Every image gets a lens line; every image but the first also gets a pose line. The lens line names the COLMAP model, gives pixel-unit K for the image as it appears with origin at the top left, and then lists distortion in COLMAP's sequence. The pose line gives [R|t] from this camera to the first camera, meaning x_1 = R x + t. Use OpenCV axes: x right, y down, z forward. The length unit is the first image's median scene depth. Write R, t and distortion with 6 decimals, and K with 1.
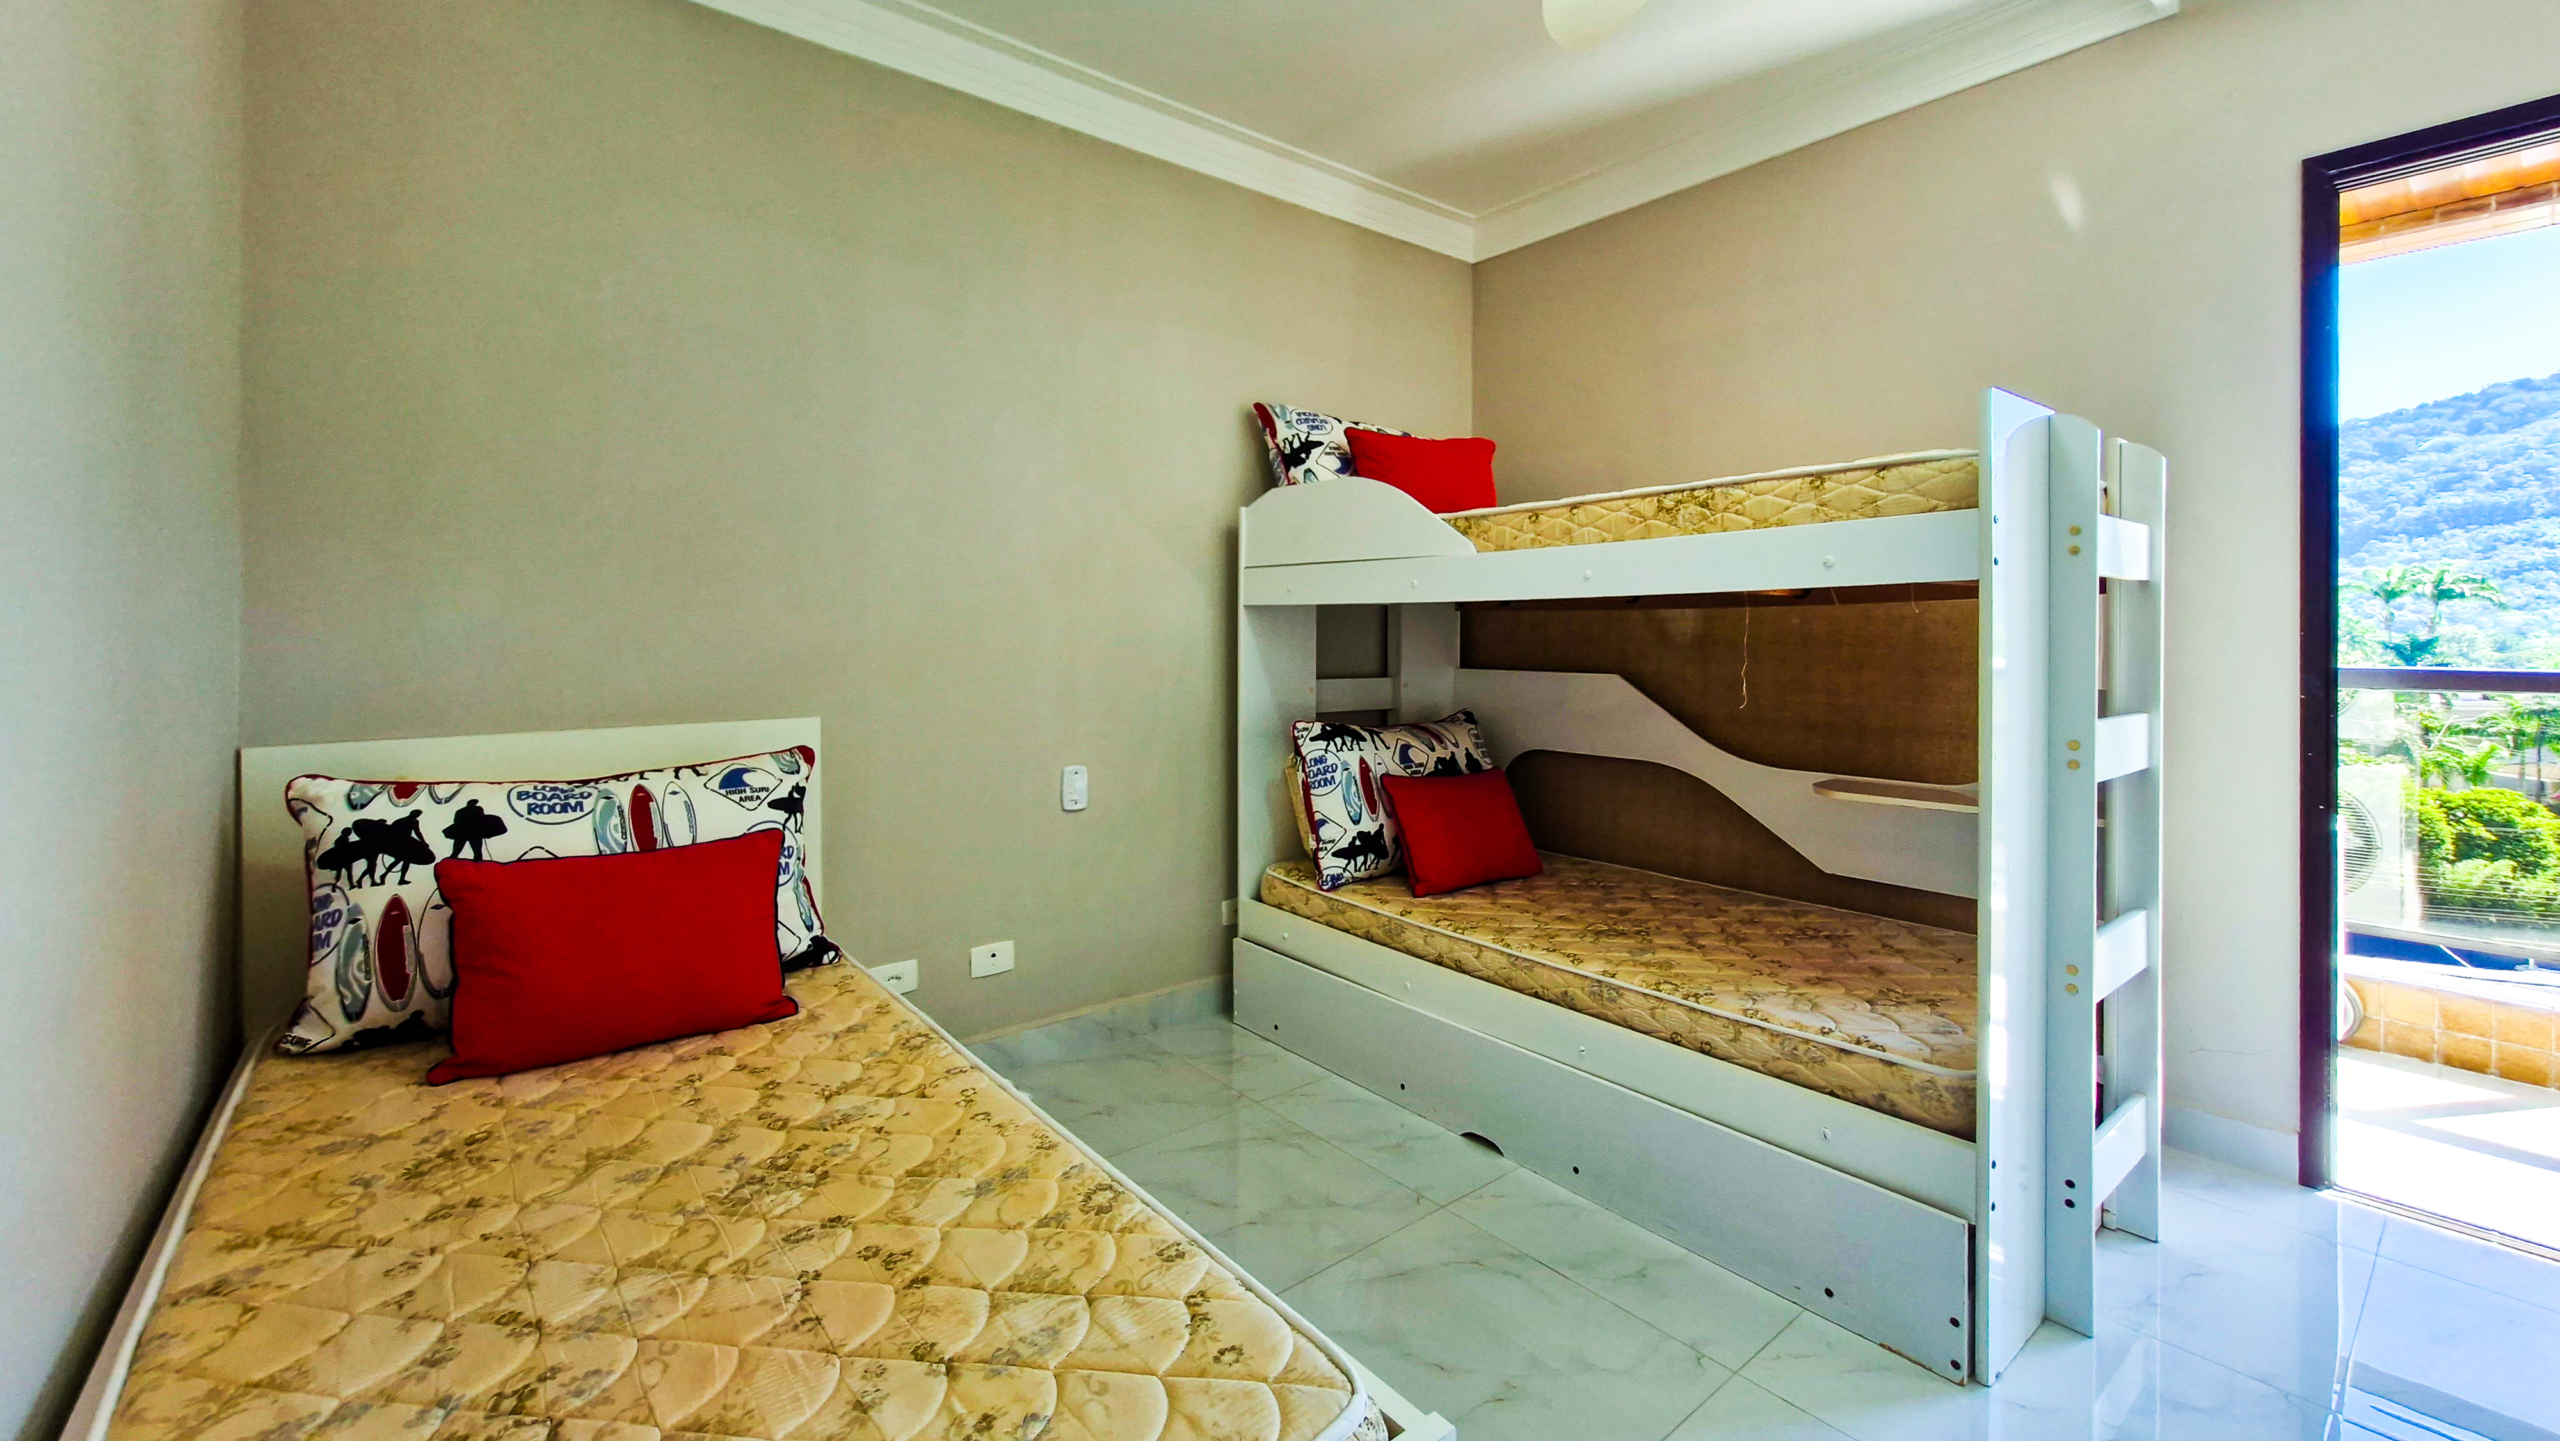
lens RADIAL K [[1002.7, 0, 1285.7], [0, 1002.7, 627.3], [0, 0, 1]] dist [0.005204, -0.002127]
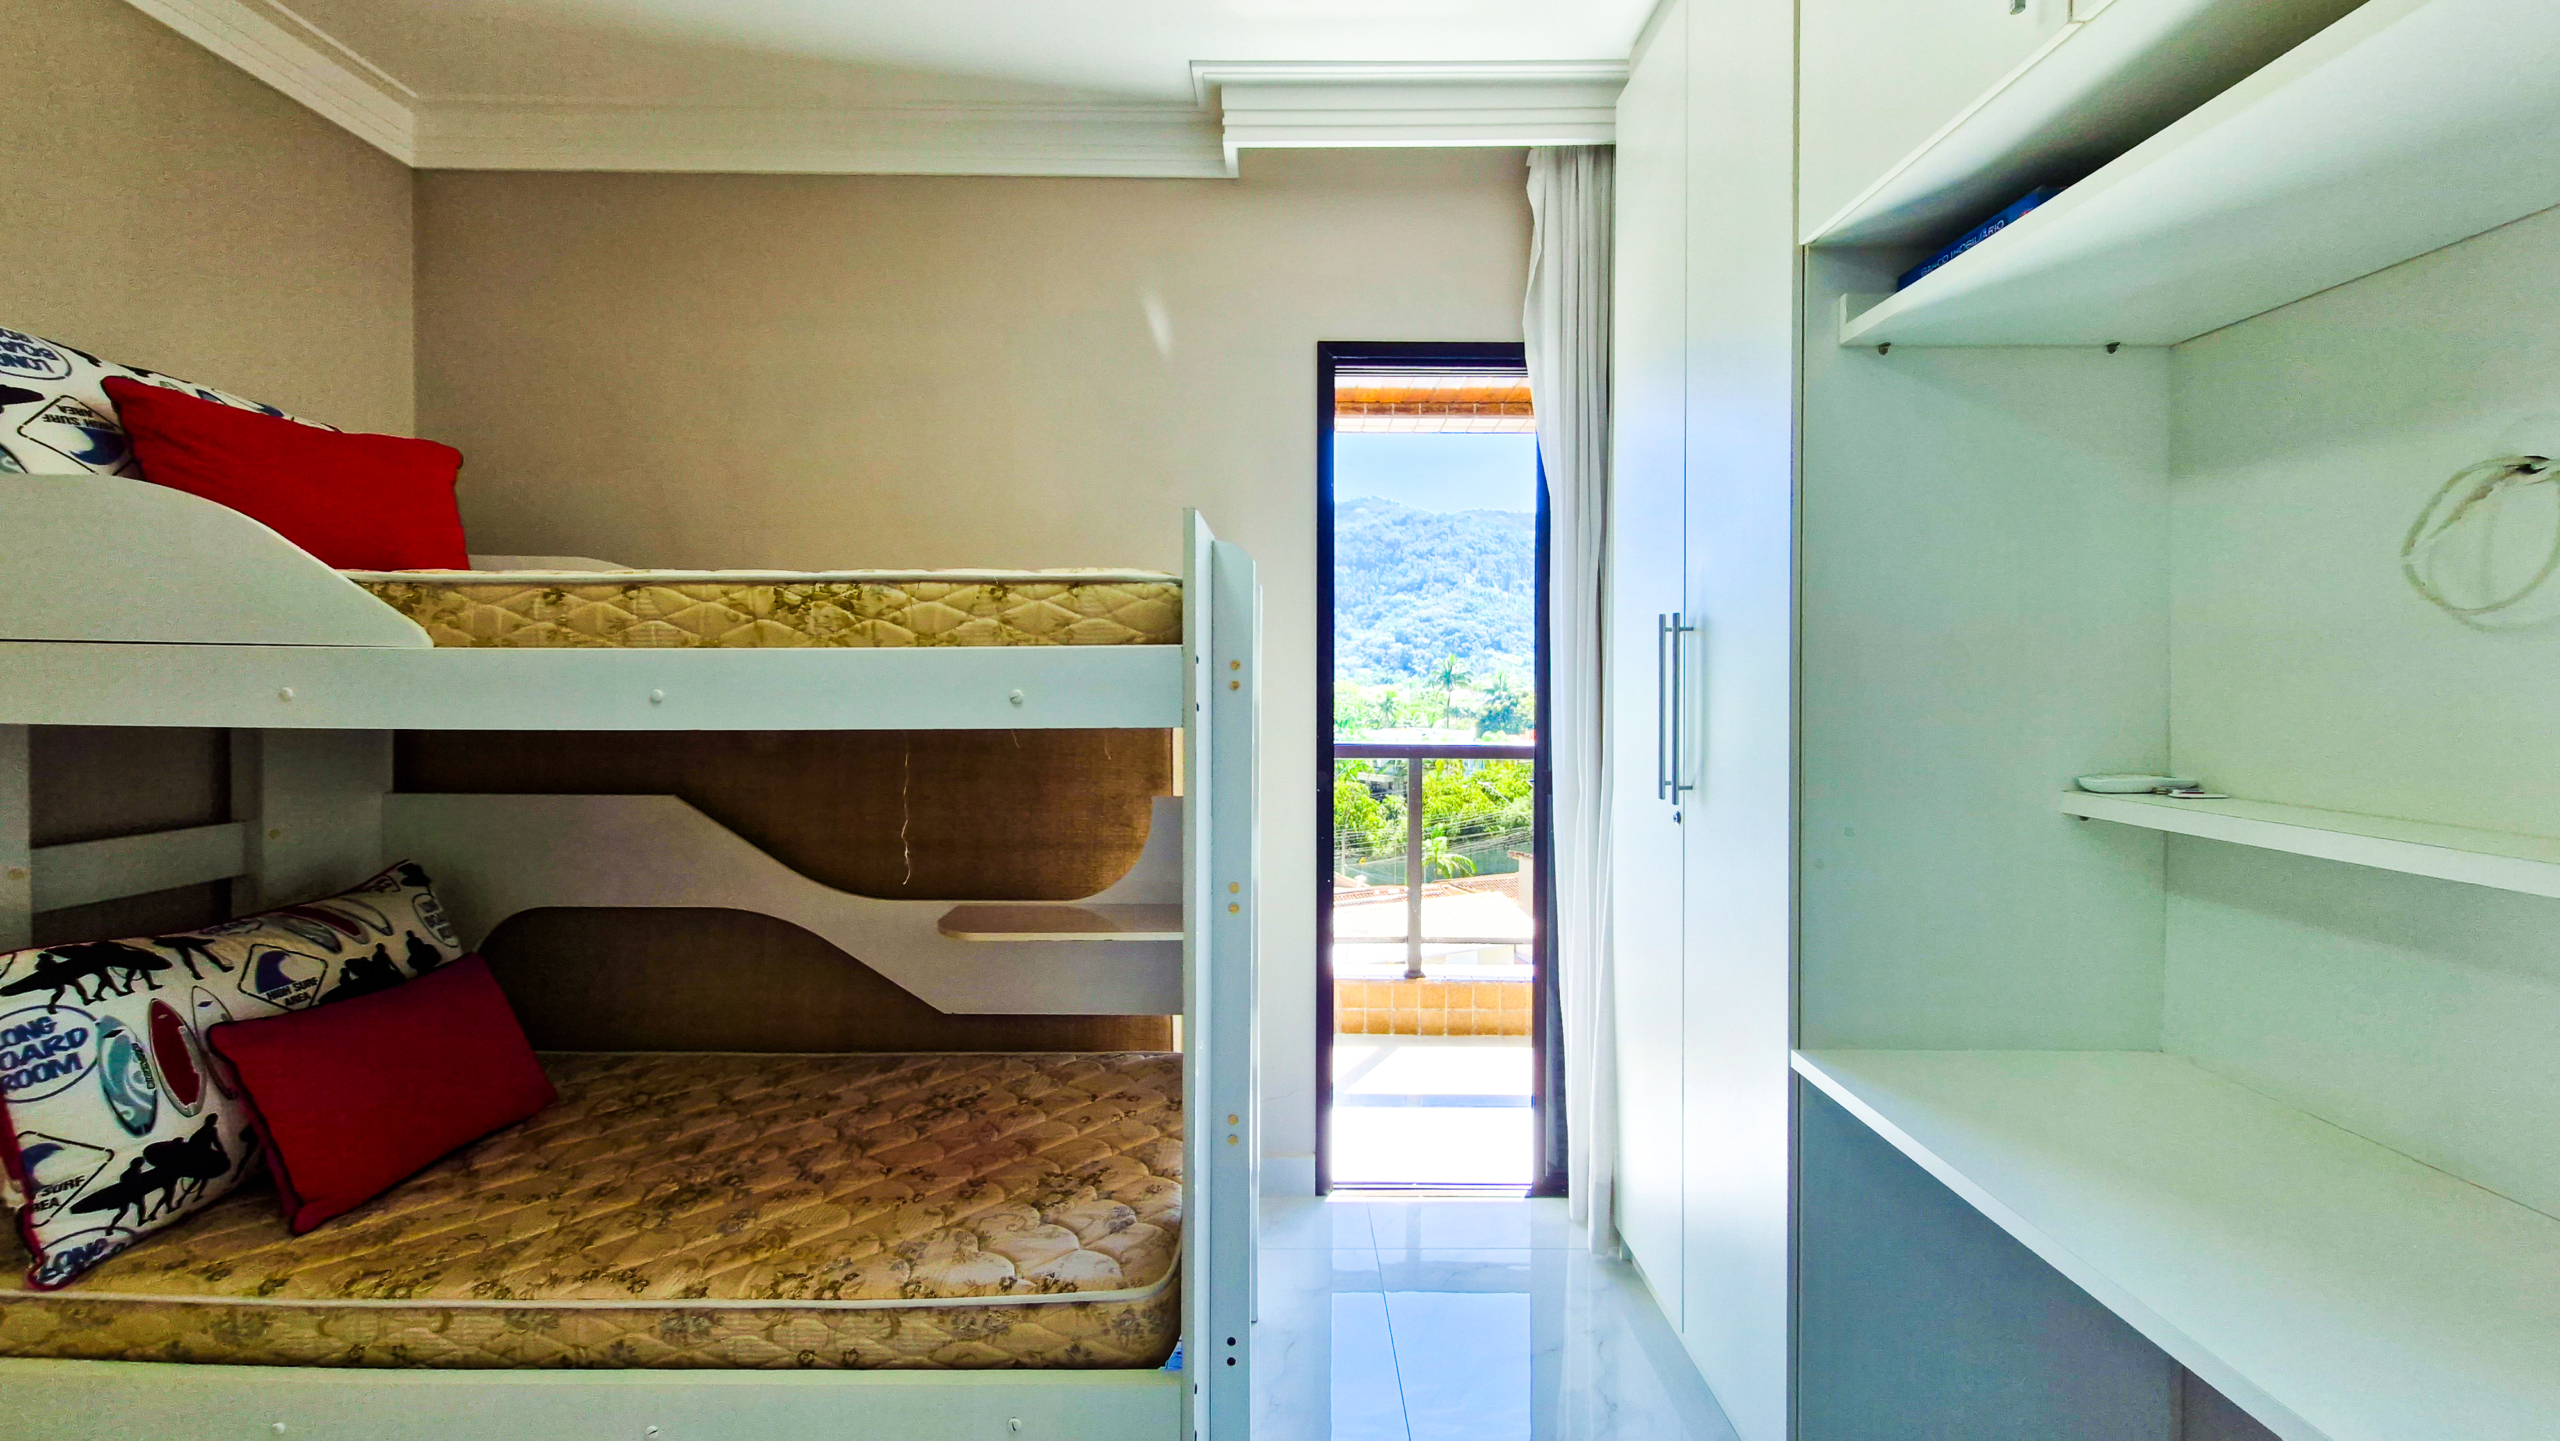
lens RADIAL K [[1002.7, 0, 1273.7], [0, 1002.7, 687.9], [0, 0, 1]] dist [0.005204, -0.002127]
pose [[0.625542, -0.009466, 0.780133, 0.038391], [-0.003961, 0.999875, 0.015309, -0.058779], [-0.780181, -0.012667, 0.625426, 0.244608]]
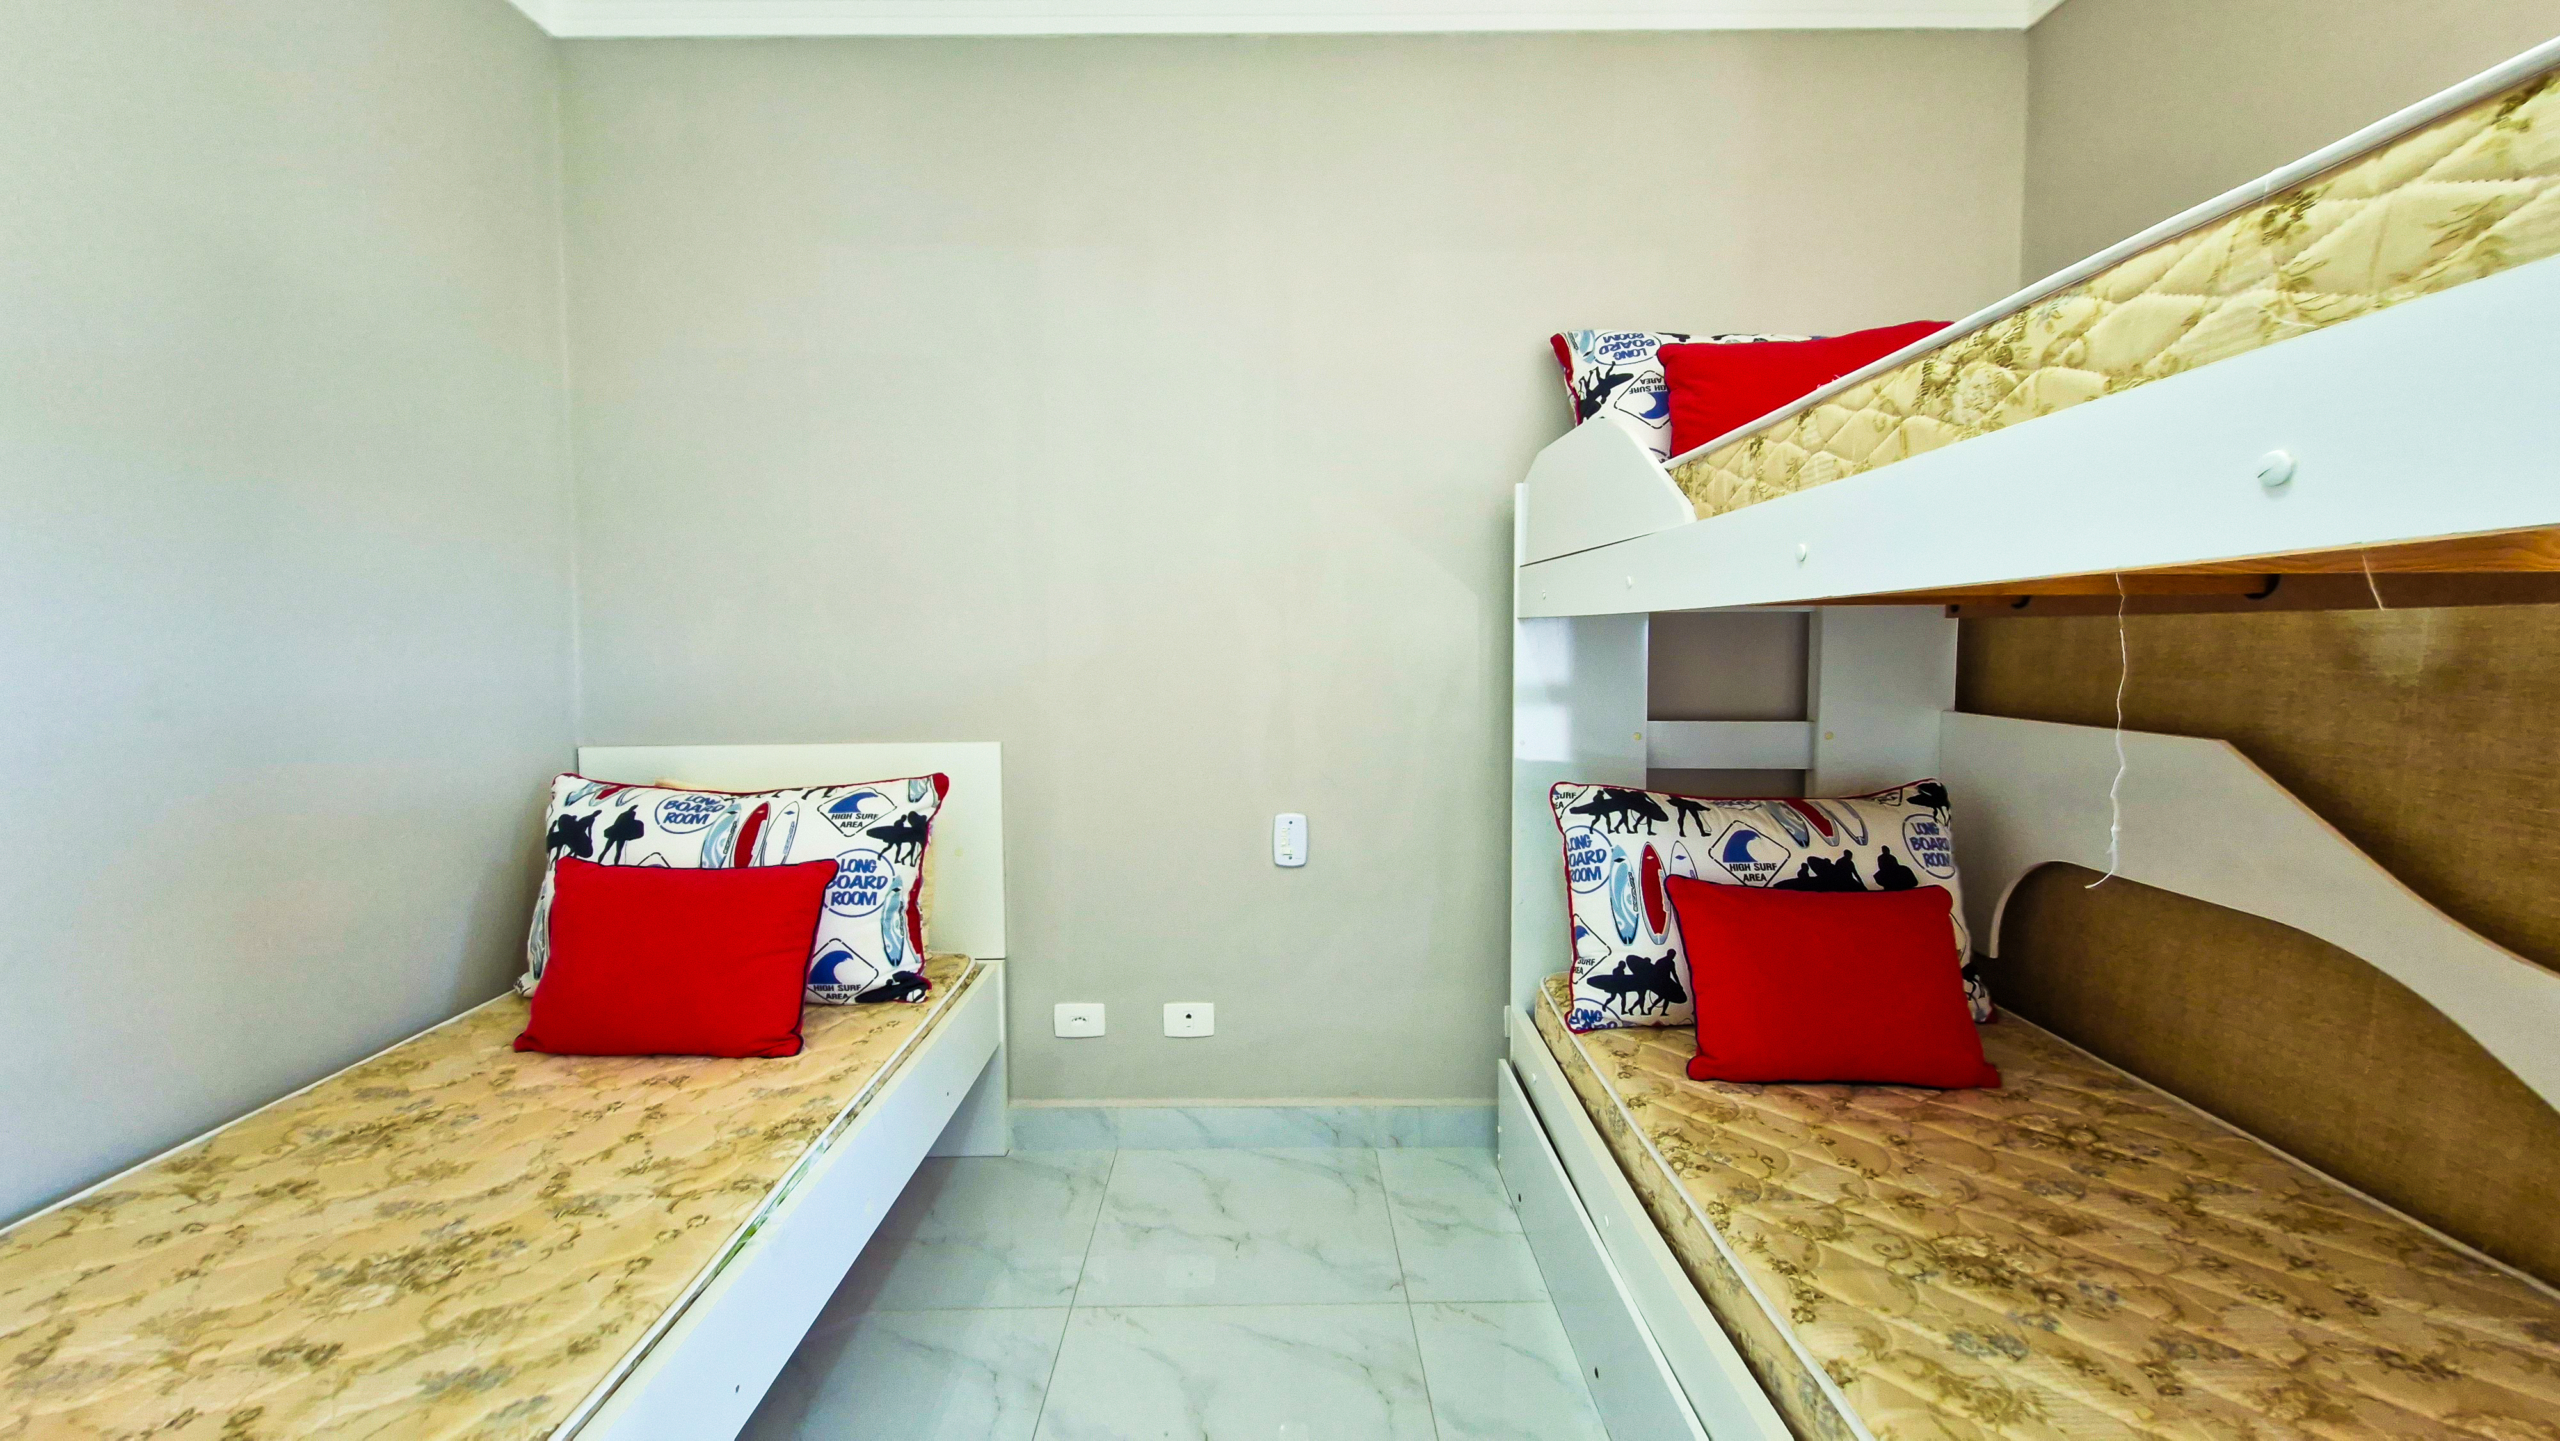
lens RADIAL K [[1002.7, 0, 1247.7], [0, 1002.7, 684.3], [0, 0, 1]] dist [0.005204, -0.002127]
pose [[0.786936, 0.022228, -0.616634, 0.332977], [0.008480, 0.998867, 0.046829, -0.011546], [0.616977, -0.042080, 0.785856, 0.388310]]
